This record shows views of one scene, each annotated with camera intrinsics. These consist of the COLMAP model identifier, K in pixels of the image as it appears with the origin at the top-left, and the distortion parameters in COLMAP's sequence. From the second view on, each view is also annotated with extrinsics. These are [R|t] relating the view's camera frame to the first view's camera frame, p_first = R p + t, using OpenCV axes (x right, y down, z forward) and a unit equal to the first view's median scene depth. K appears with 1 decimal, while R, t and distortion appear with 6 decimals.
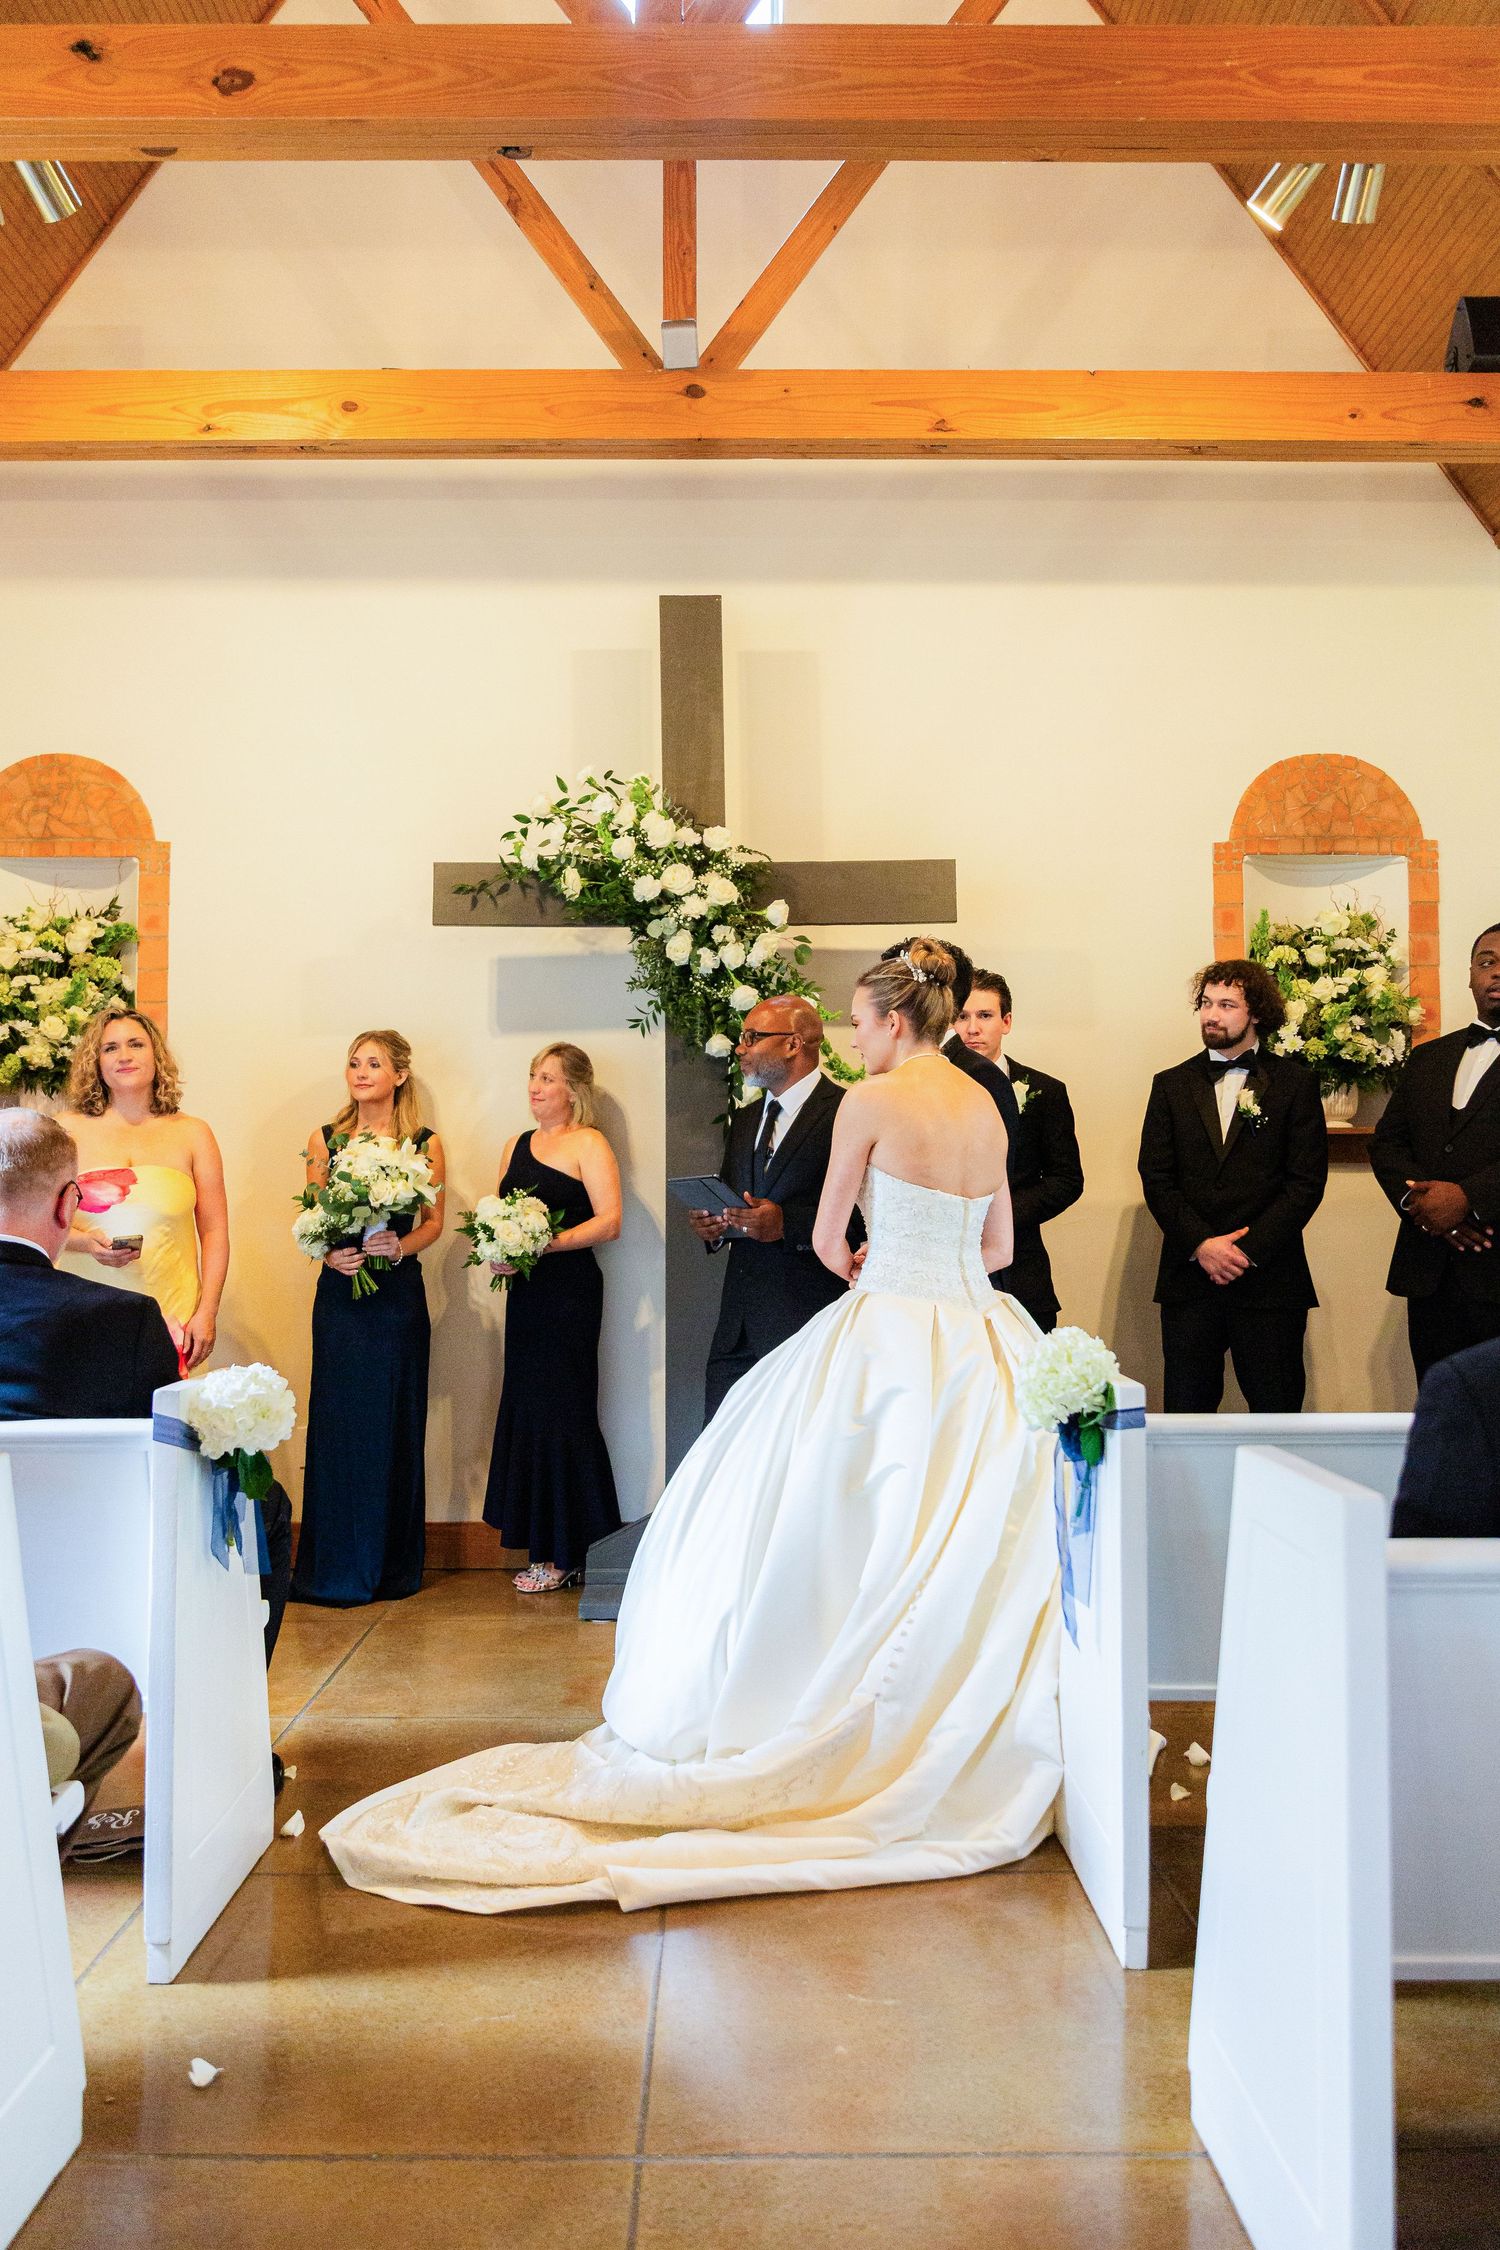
lens RADIAL K [[1647.7, 0, 750.0], [0, 1647.7, 1125.0], [0, 0, 1]] dist [-0.016069, -0.000375]
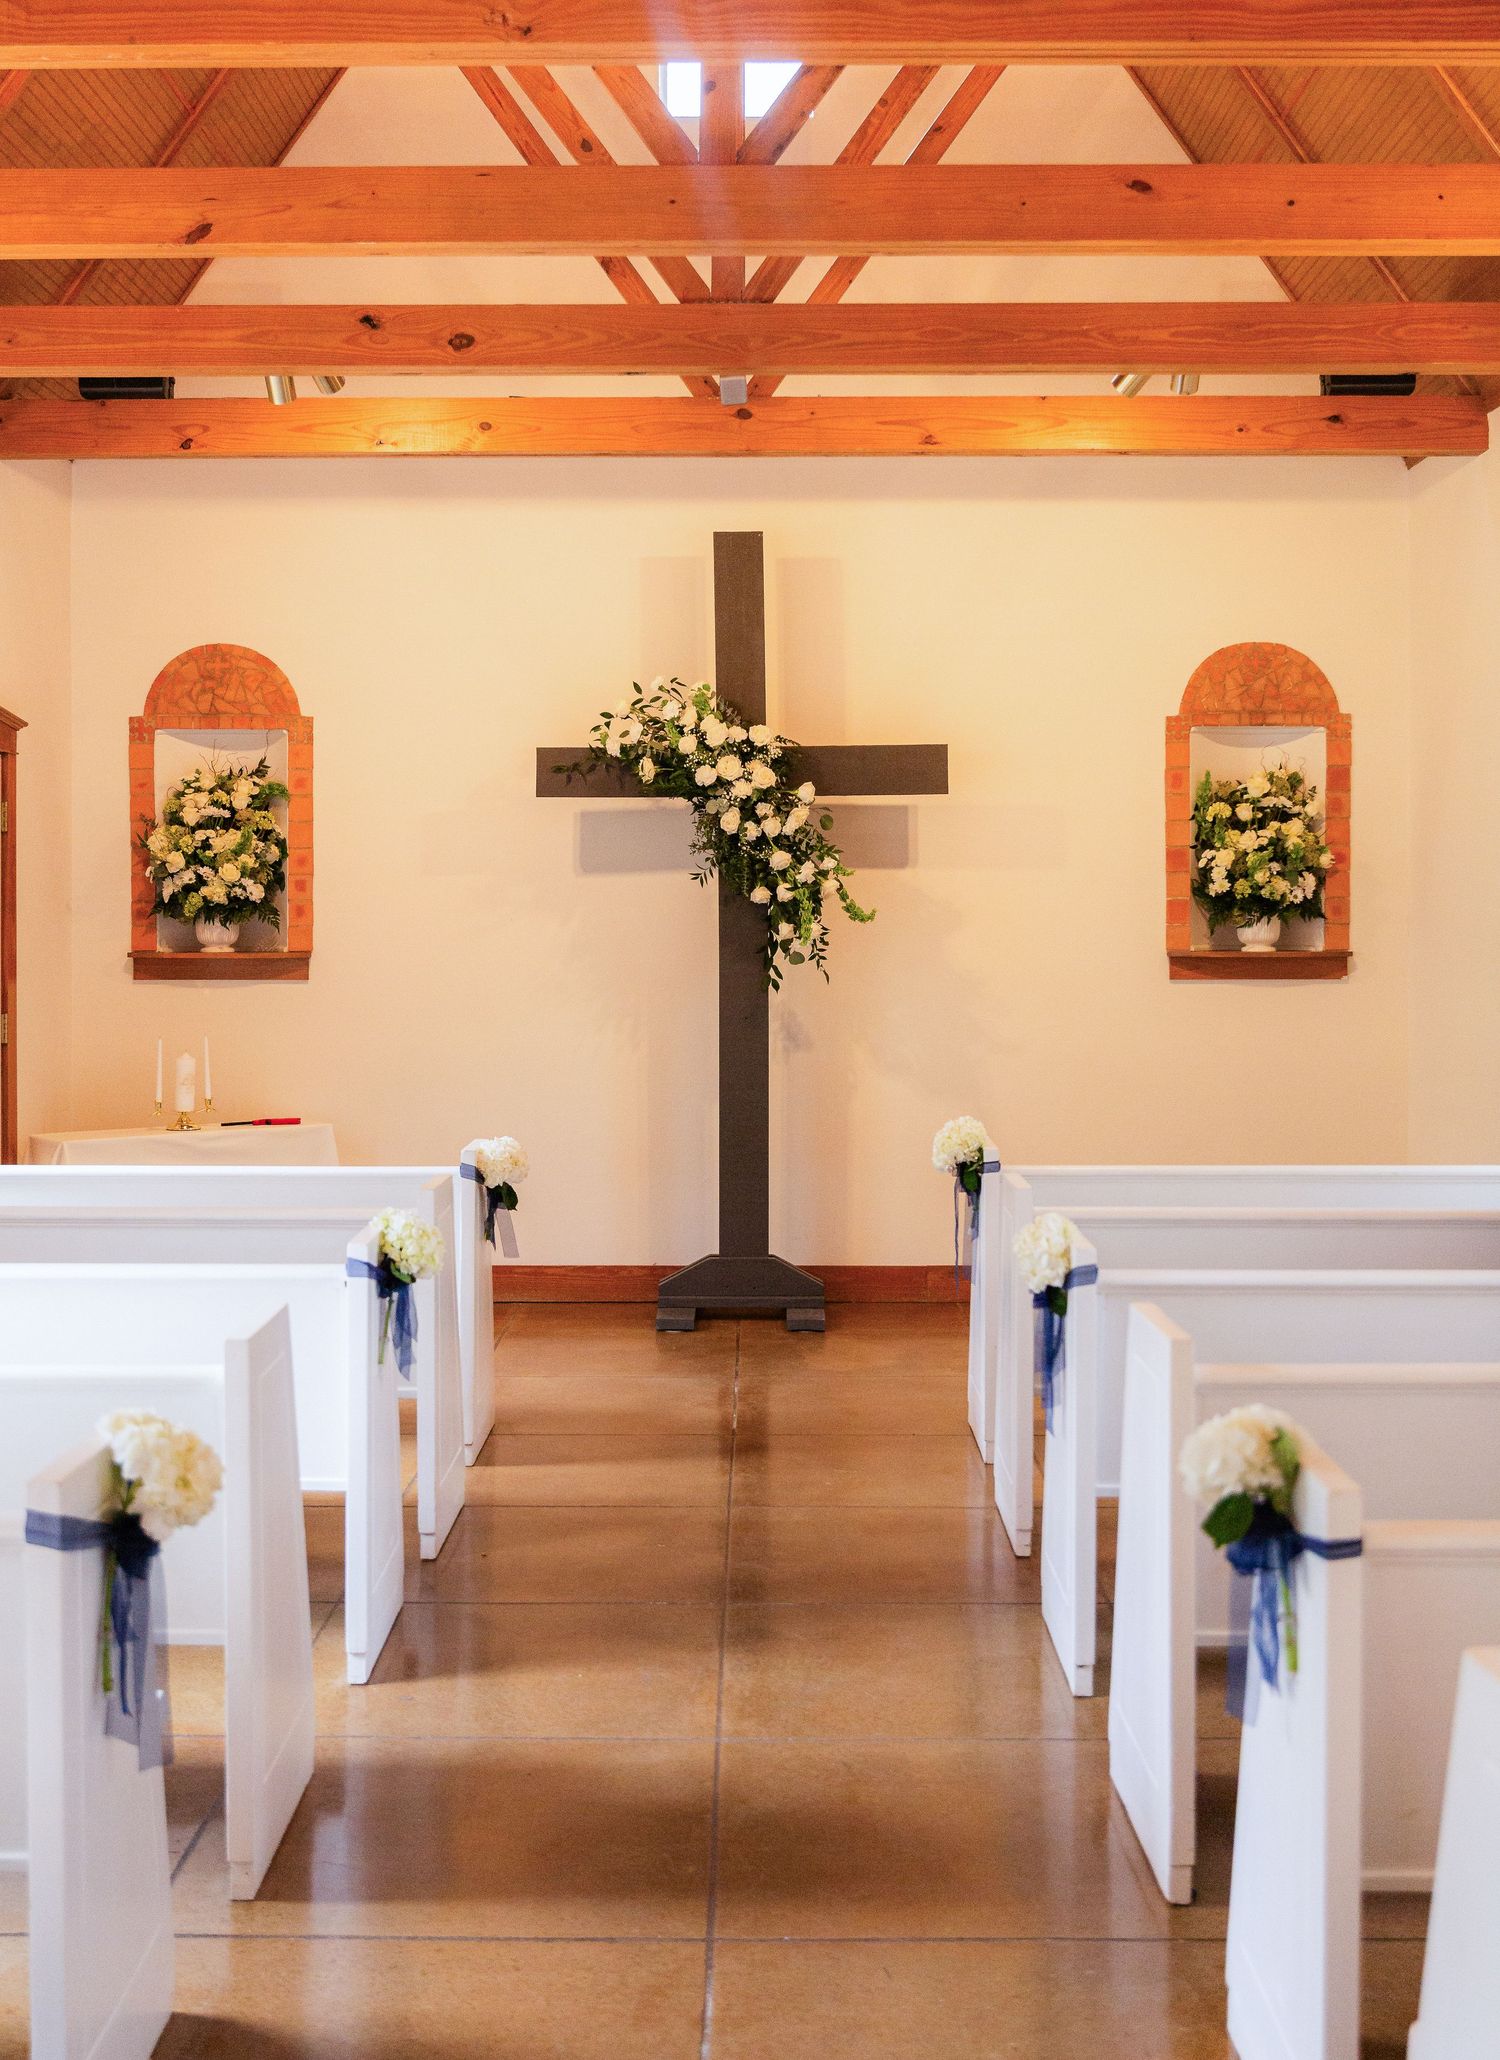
lens RADIAL K [[2248.9, 0, 760.0], [0, 2248.9, 964.2], [0, 0, 1]] dist [-0.004196, -0.000978]
pose [[0.999911, 0.001295, -0.013242, 0.003586], [-0.000468, 0.998058, 0.062292, -0.096479], [0.013297, -0.062280, 0.997970, -0.710684]]
